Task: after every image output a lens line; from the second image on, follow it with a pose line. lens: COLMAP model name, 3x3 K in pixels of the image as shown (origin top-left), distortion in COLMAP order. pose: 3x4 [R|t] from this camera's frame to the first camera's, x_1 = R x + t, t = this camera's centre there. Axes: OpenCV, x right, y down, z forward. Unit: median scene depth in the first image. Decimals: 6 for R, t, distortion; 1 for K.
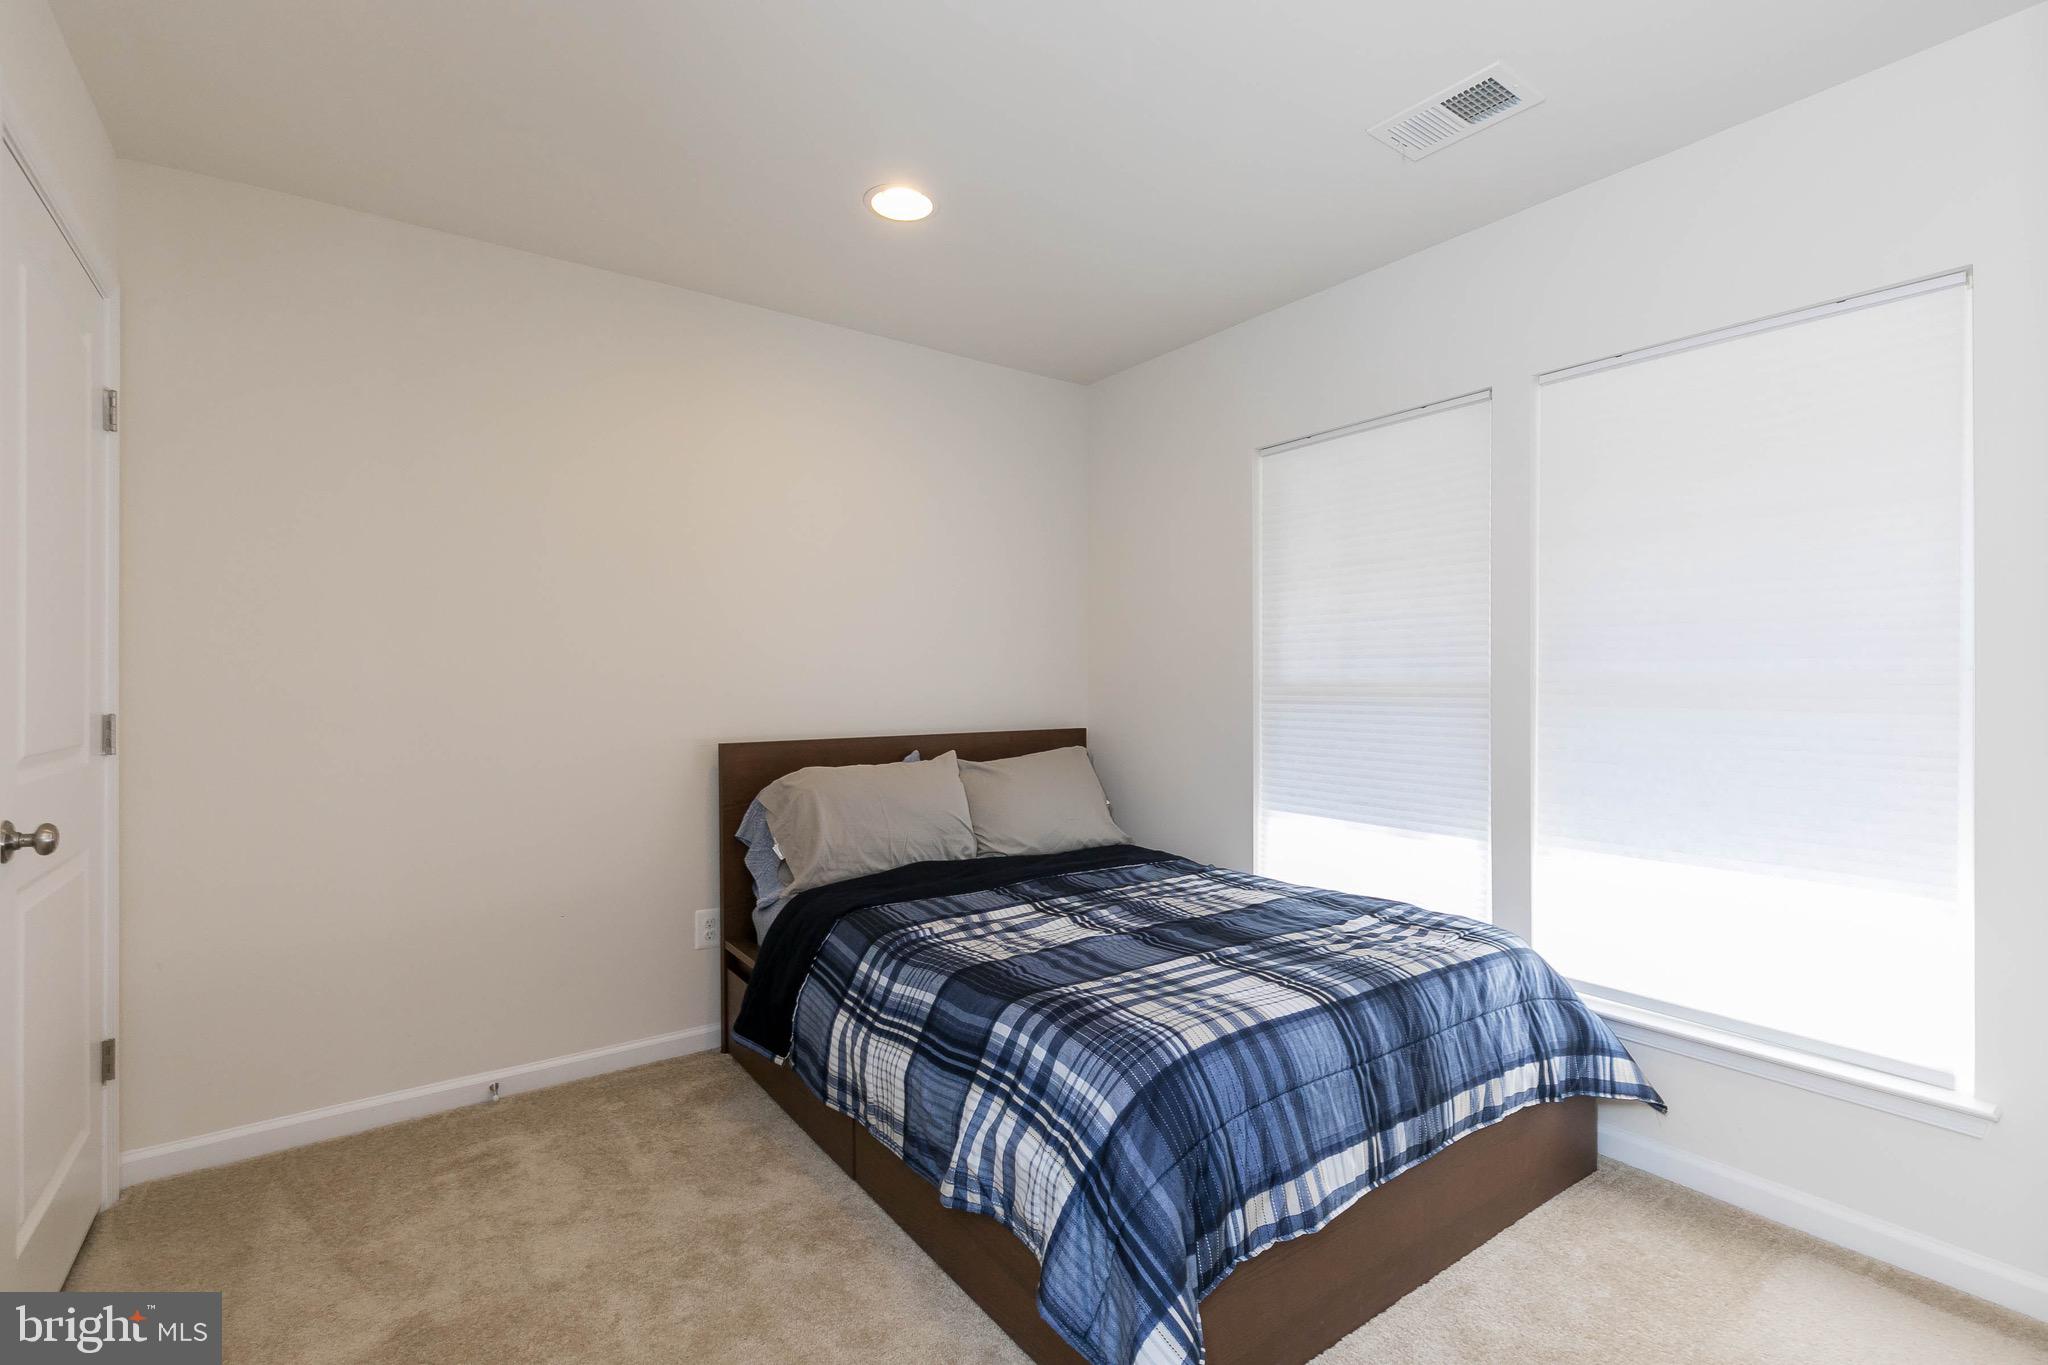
lens RADIAL K [[947.5, 0, 1024.0], [0, 947.5, 682.5], [0, 0, 1]] dist [0.000107, -0.000195]
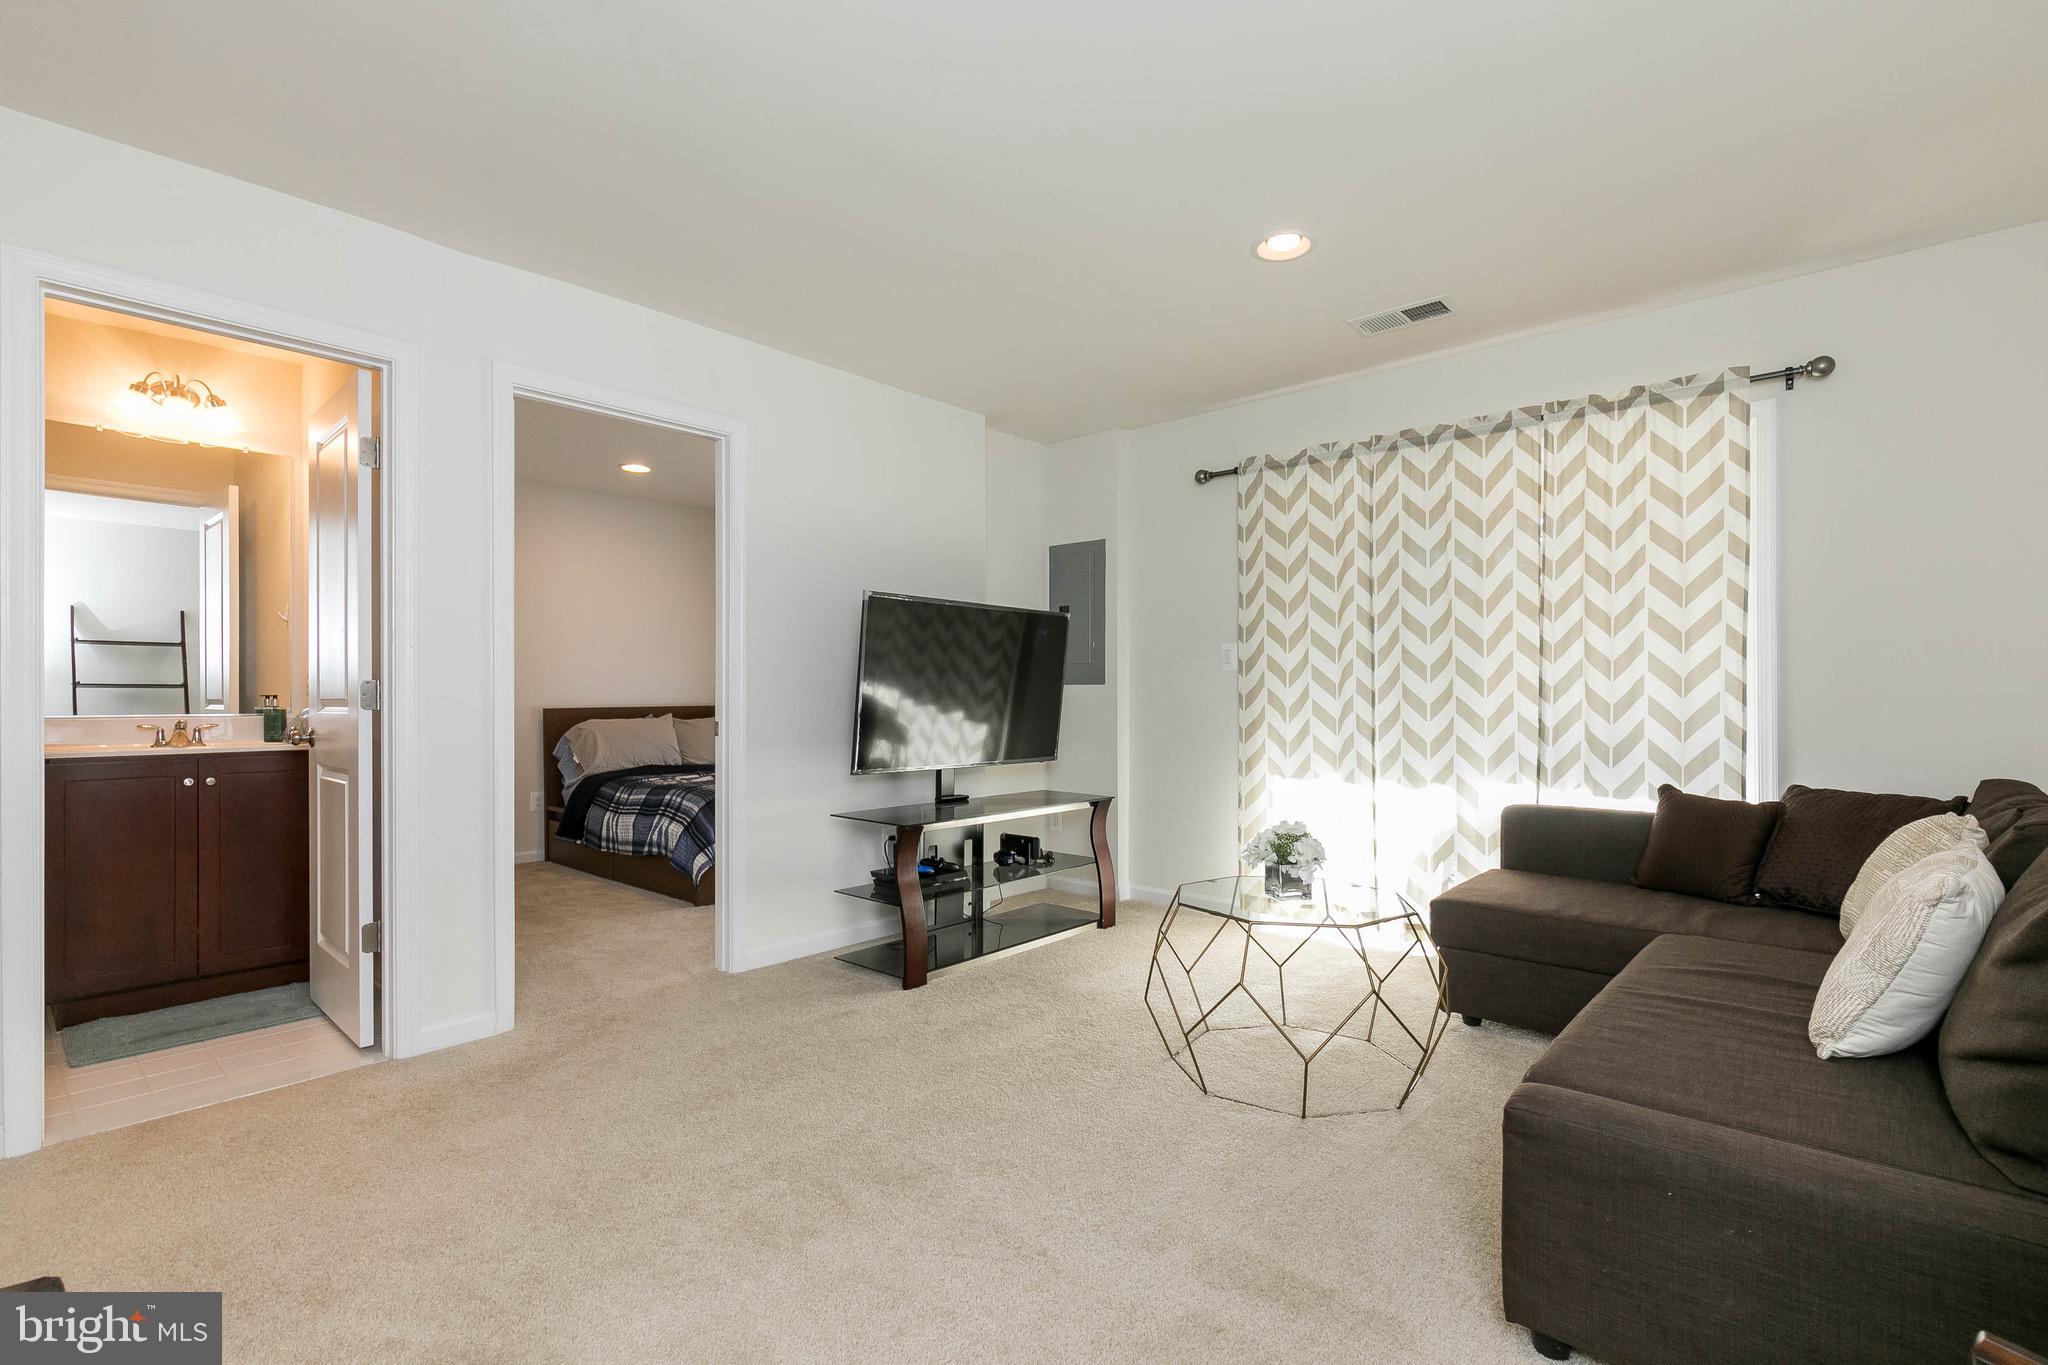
lens RADIAL K [[947.5, 0, 1024.0], [0, 947.5, 682.5], [0, 0, 1]] dist [0.000107, -0.000195]
pose [[0.976702, 0.000091, 0.214598, 0.330891], [0.001836, 0.999960, -0.008782, 0.040718], [-0.214590, 0.008971, 0.976663, -1.615030]]
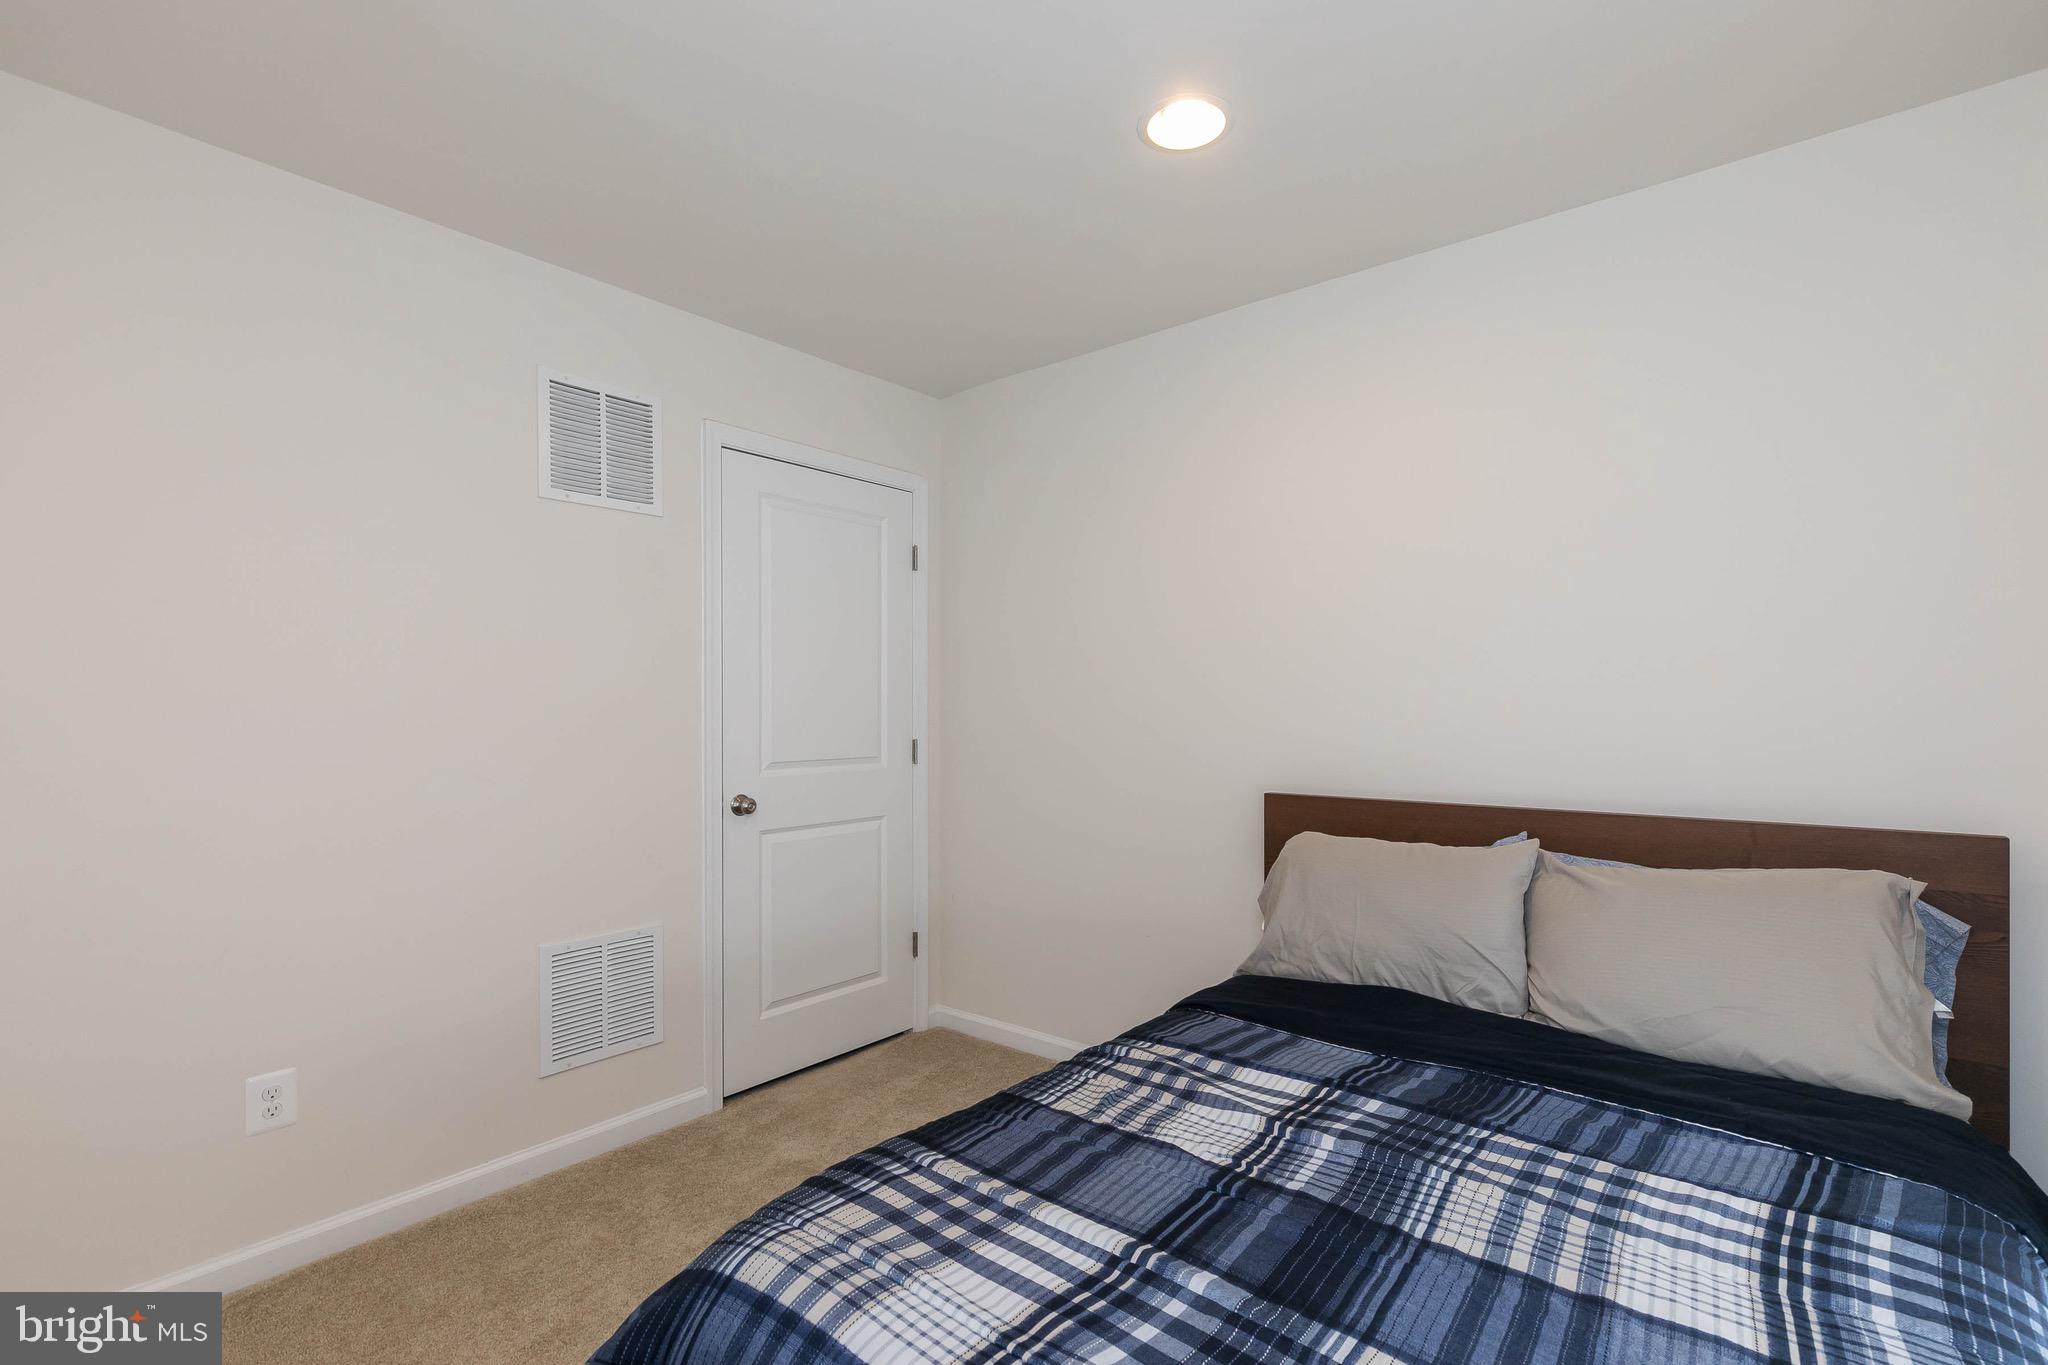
lens RADIAL K [[931.0, 0, 1019.2], [0, 931.0, 695.9], [0, 0, 1]] dist [-0.000402, -0.000065]
pose [[0.255095, -0.002629, -0.966912, 0.666959], [0.000672, 0.999997, -0.002542, -0.036301], [0.966916, -0.000002, 0.255096, 0.750219]]
